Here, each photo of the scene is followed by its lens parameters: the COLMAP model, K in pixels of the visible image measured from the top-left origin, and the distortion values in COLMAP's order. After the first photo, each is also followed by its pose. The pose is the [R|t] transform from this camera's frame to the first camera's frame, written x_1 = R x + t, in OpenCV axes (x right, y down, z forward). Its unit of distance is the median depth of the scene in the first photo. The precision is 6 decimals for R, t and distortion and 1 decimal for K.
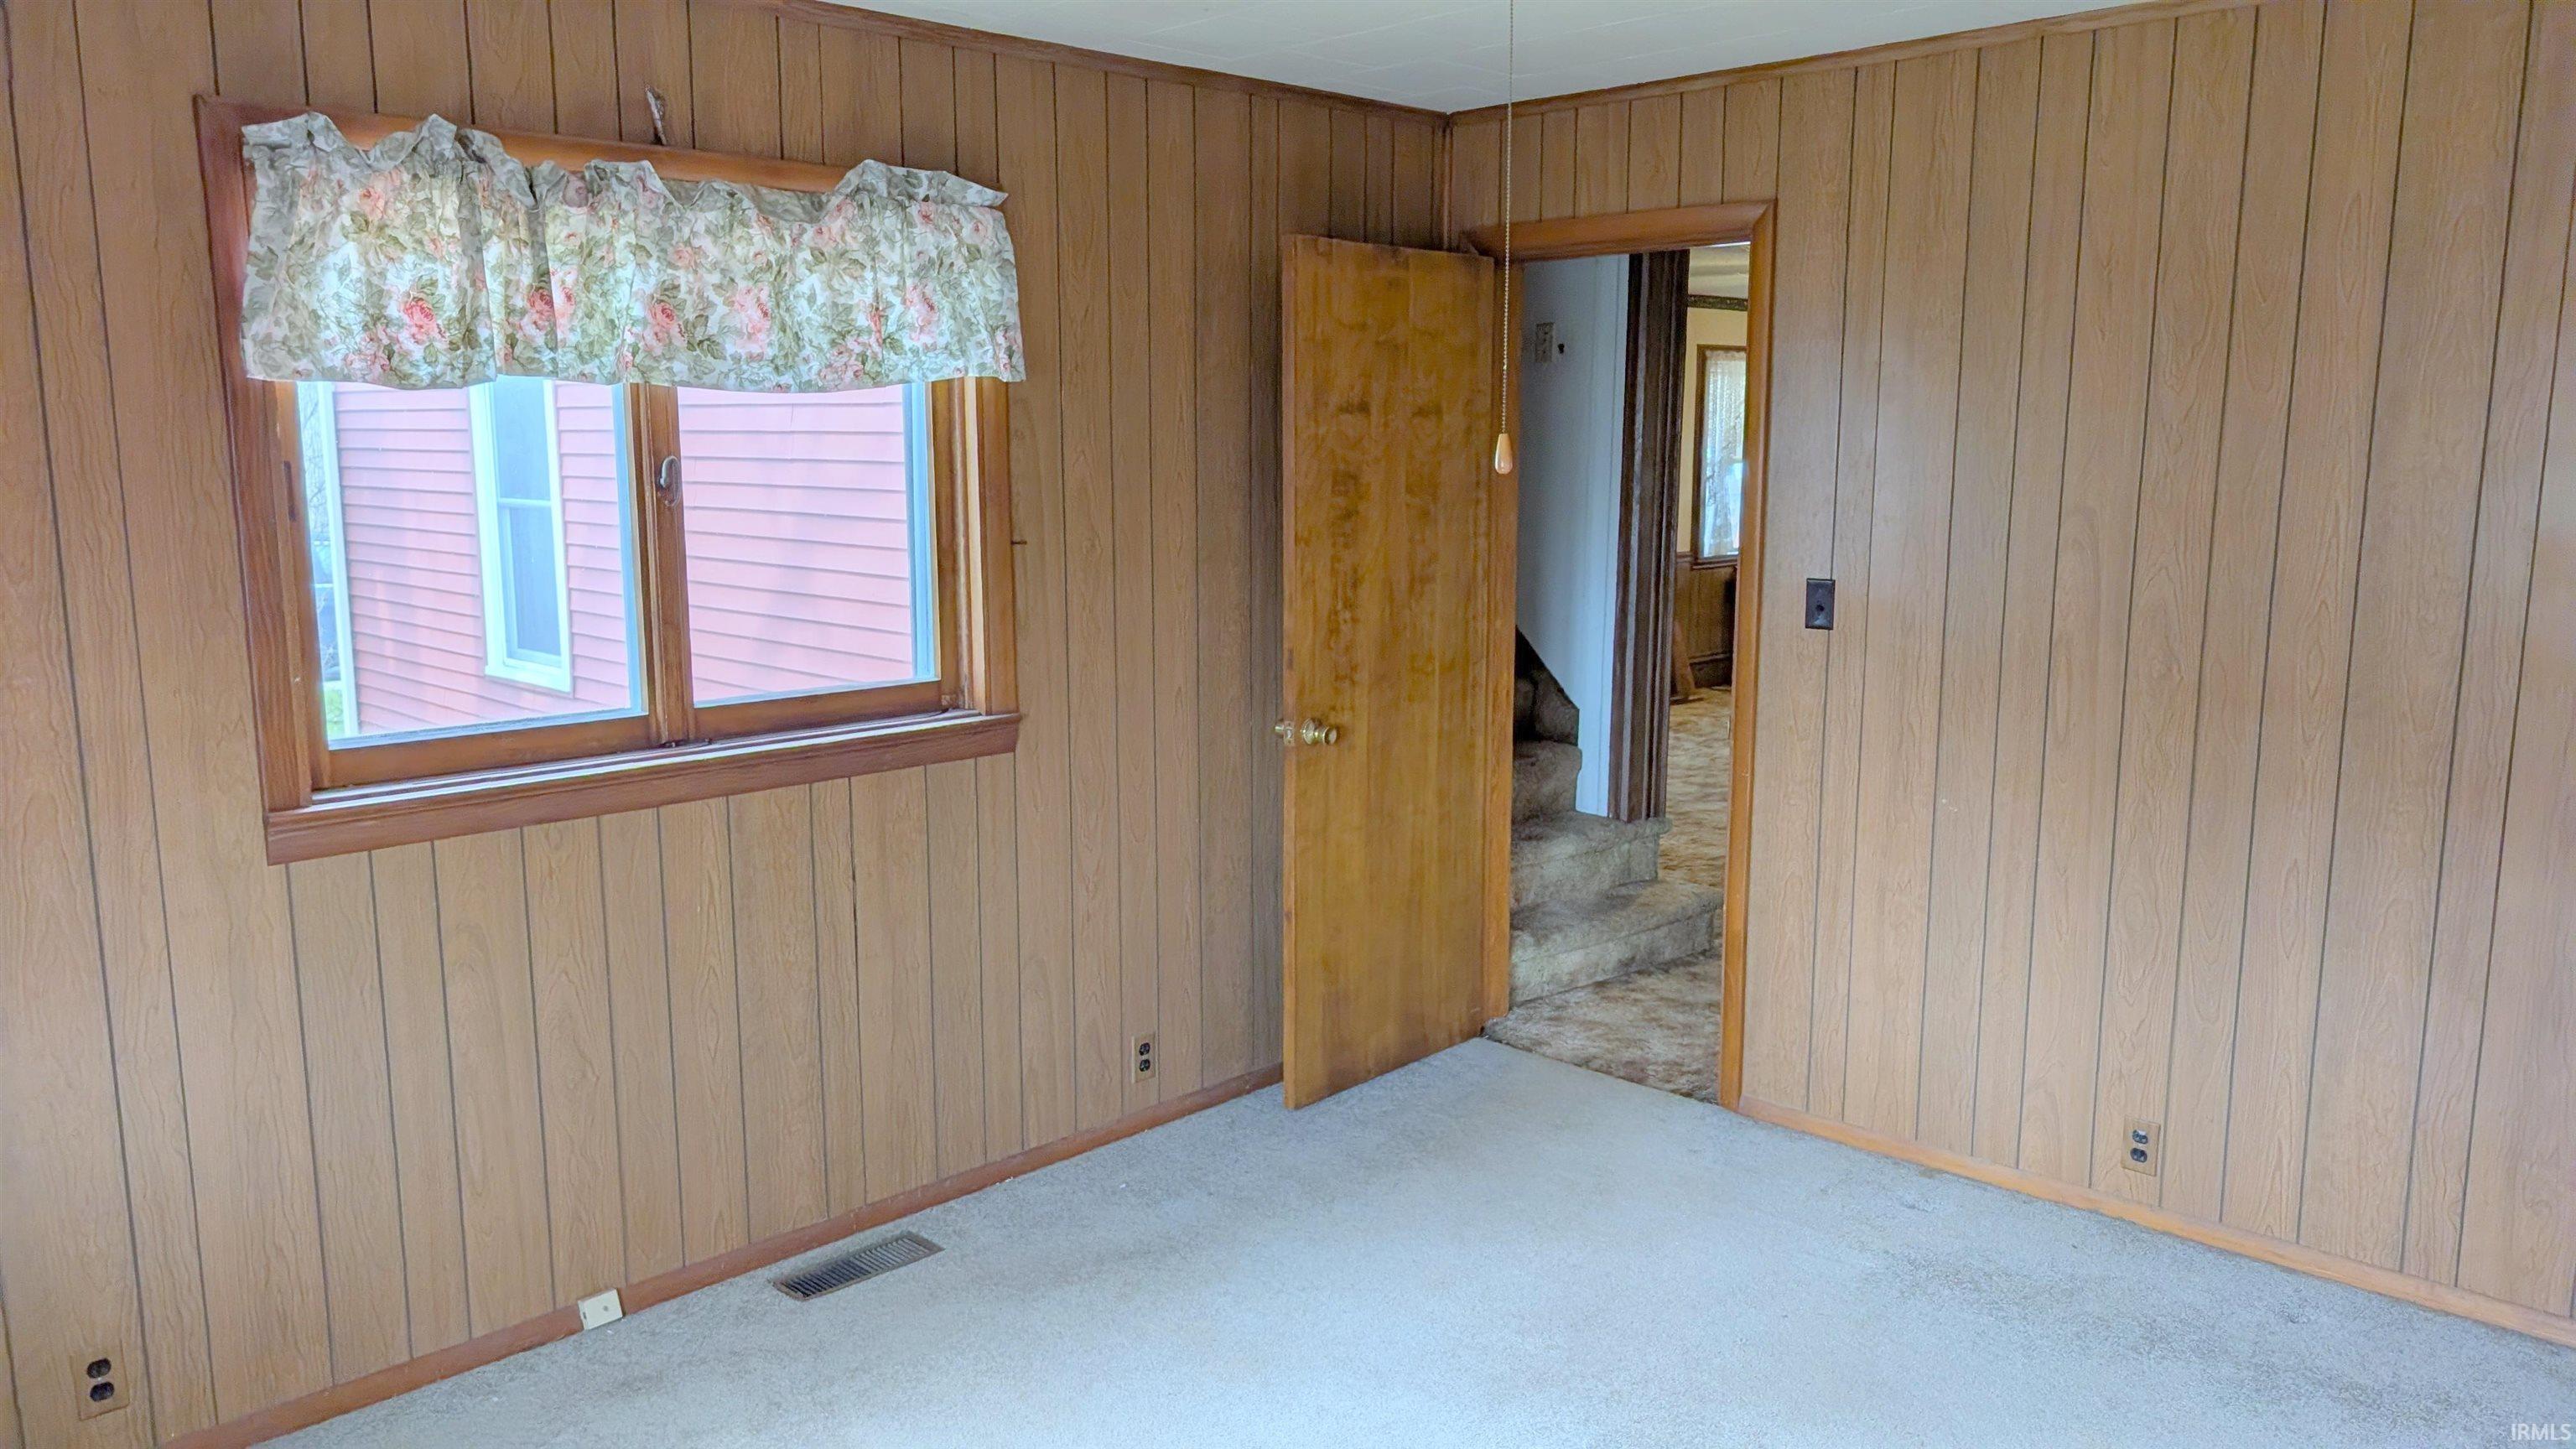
lens RADIAL K [[1825.0, 0, 1288.0], [0, 1825.0, 724.5], [0, 0, 1]] dist [0.015996, -0.005784]
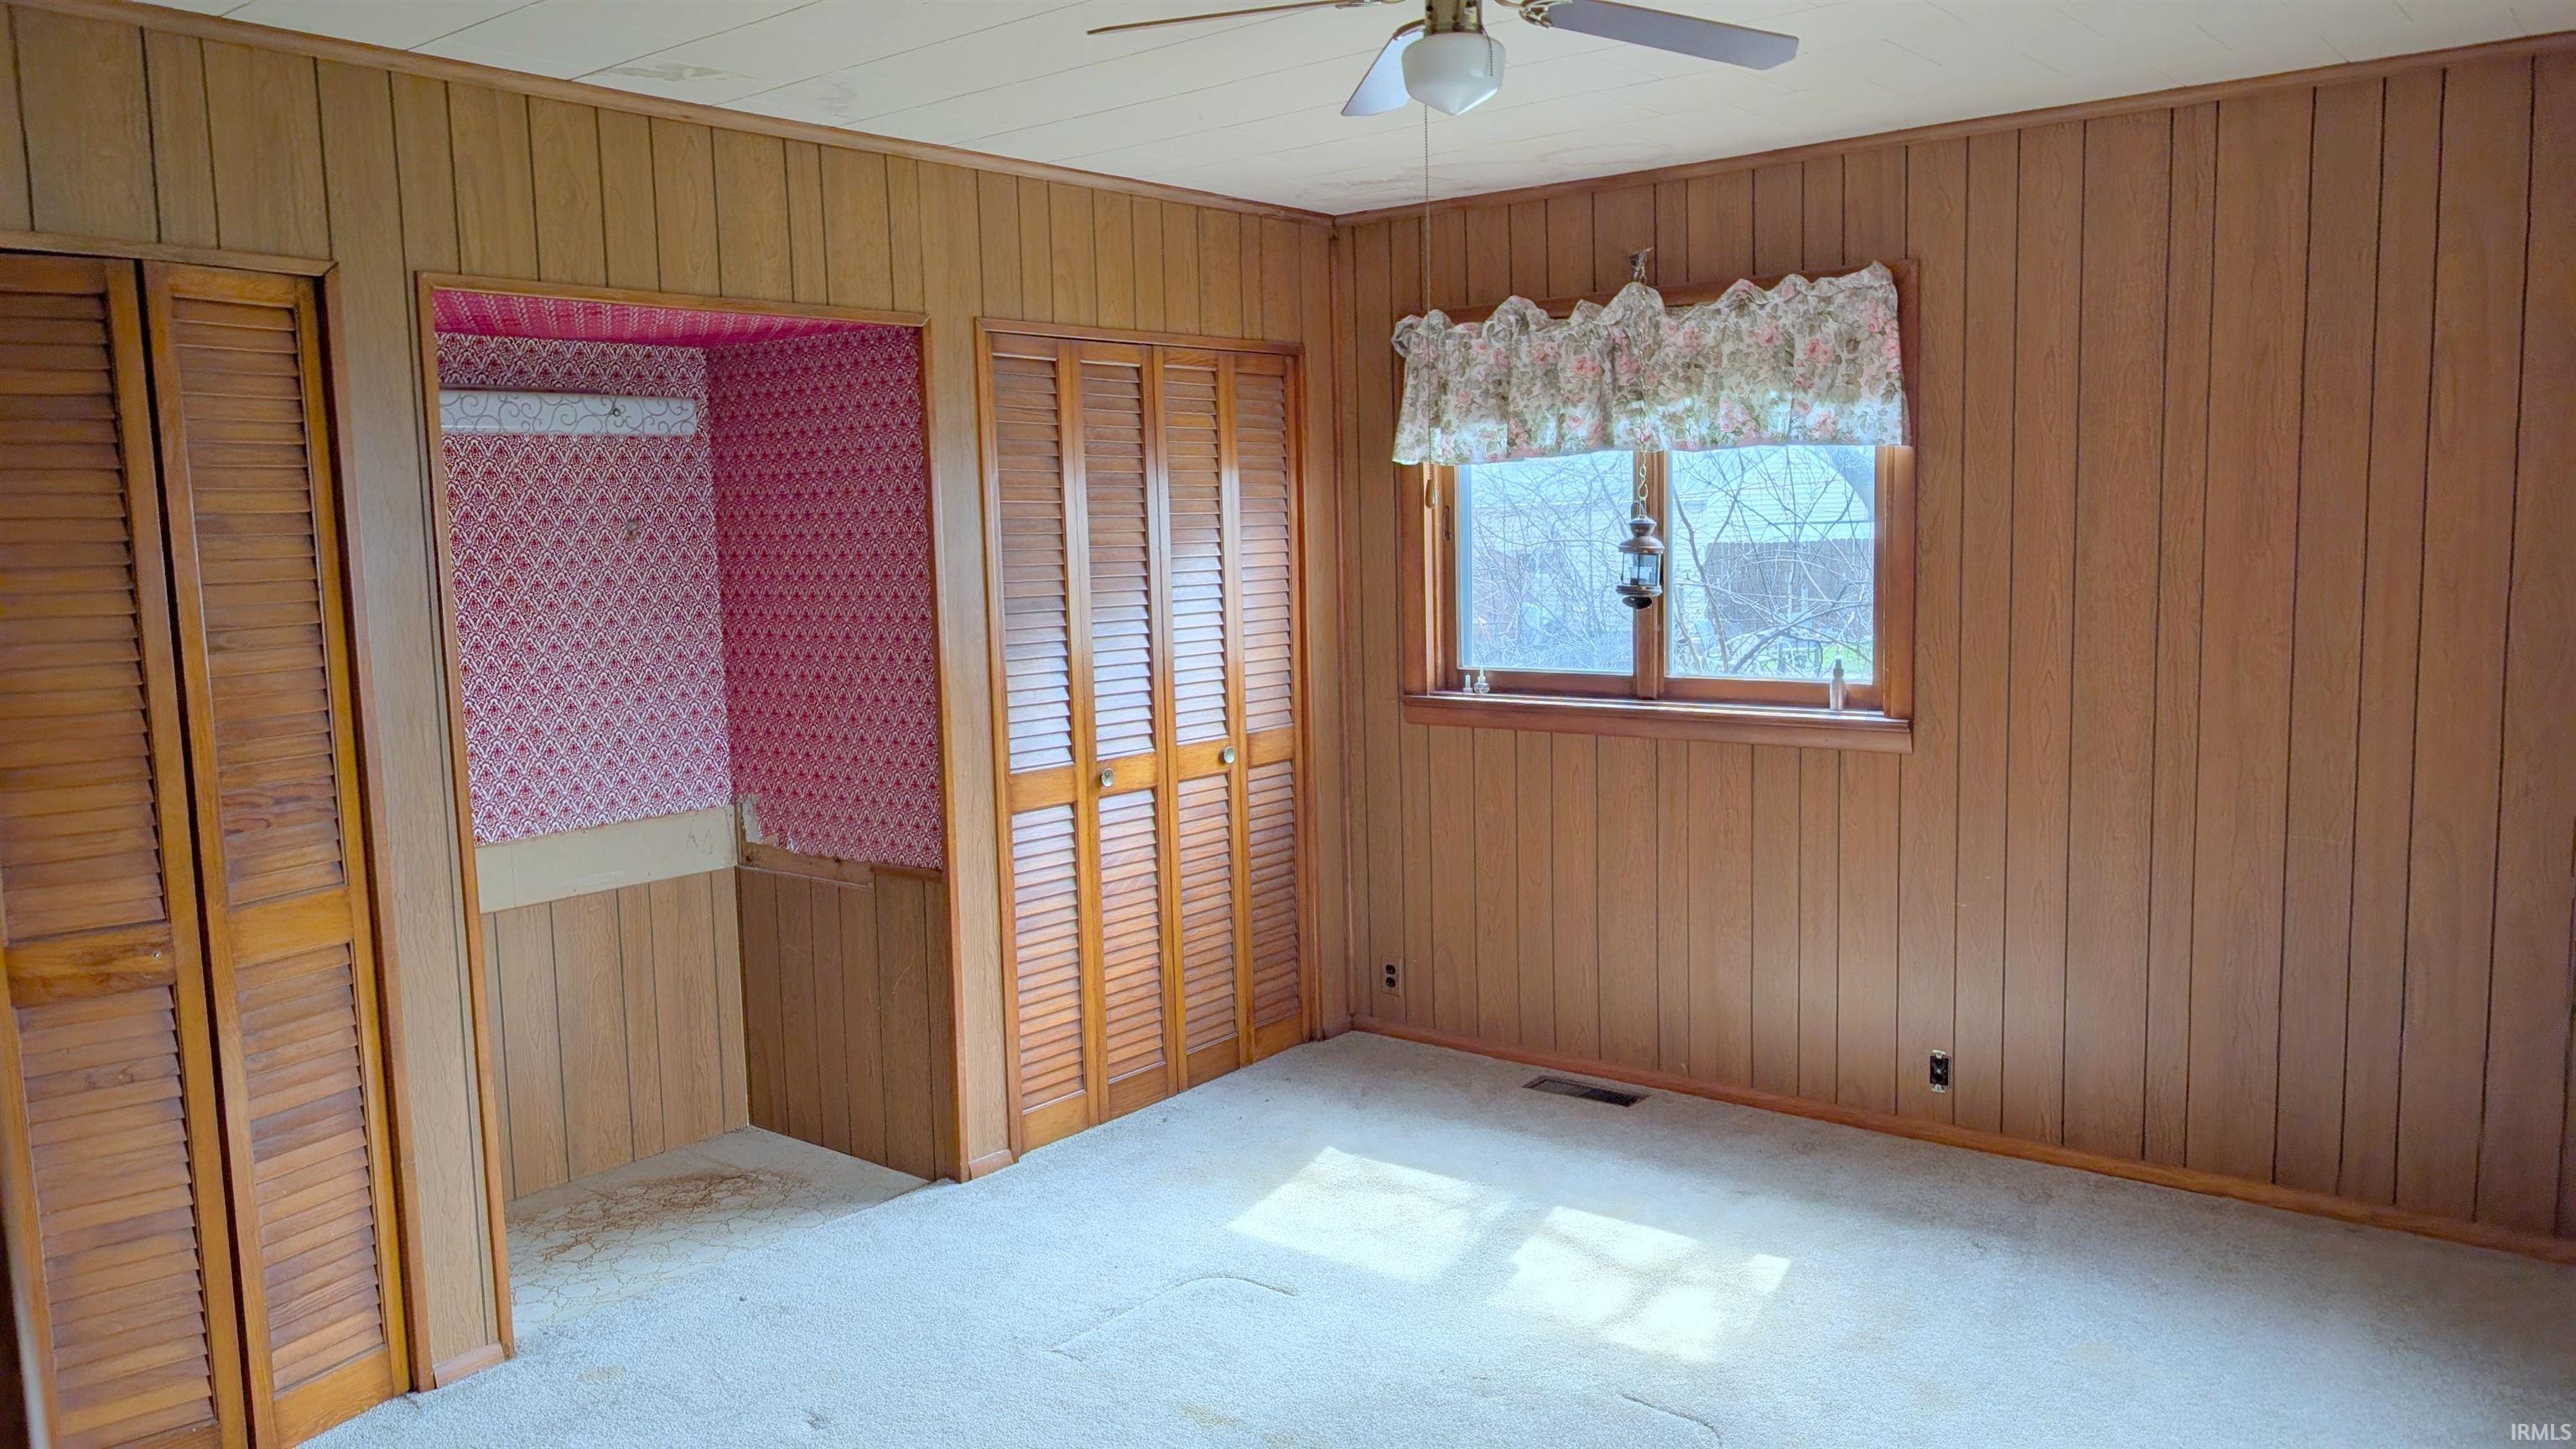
lens RADIAL K [[1825.0, 0, 1288.0], [0, 1825.0, 724.5], [0, 0, 1]] dist [0.015996, -0.005784]
pose [[0.106204, 0.125319, -0.986416, 1.076665], [-0.154858, 0.982006, 0.108086, -0.083157], [0.982212, 0.141276, 0.123699, 0.558163]]
